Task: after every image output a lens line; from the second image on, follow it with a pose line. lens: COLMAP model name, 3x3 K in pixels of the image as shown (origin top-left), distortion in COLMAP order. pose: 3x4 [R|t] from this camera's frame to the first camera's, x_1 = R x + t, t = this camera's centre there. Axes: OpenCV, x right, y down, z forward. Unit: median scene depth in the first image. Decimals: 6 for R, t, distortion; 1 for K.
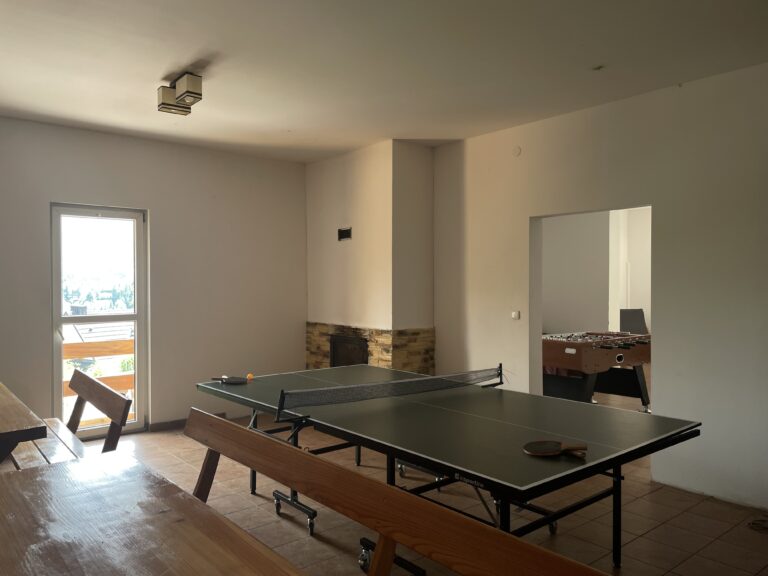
lens RADIAL K [[581.1, 0, 384.4], [0, 581.1, 288.0], [0, 0, 1]] dist [0.042179, -0.038145]
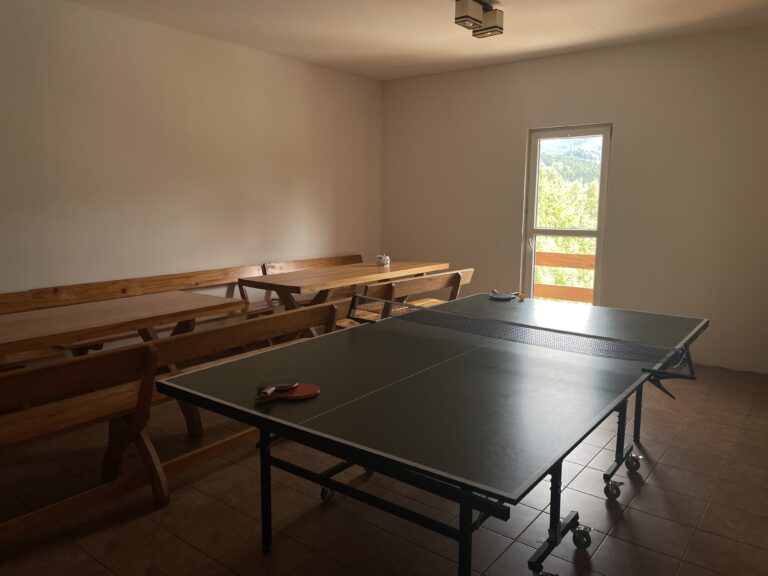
lens RADIAL K [[581.1, 0, 383.7], [0, 581.1, 286.6], [0, 0, 1]] dist [0.042179, -0.038145]
pose [[0.211661, 0.140474, -0.967195, 0.523721], [-0.011005, 0.989897, 0.141363, 0.001837], [0.977281, -0.019277, 0.211068, 0.450912]]
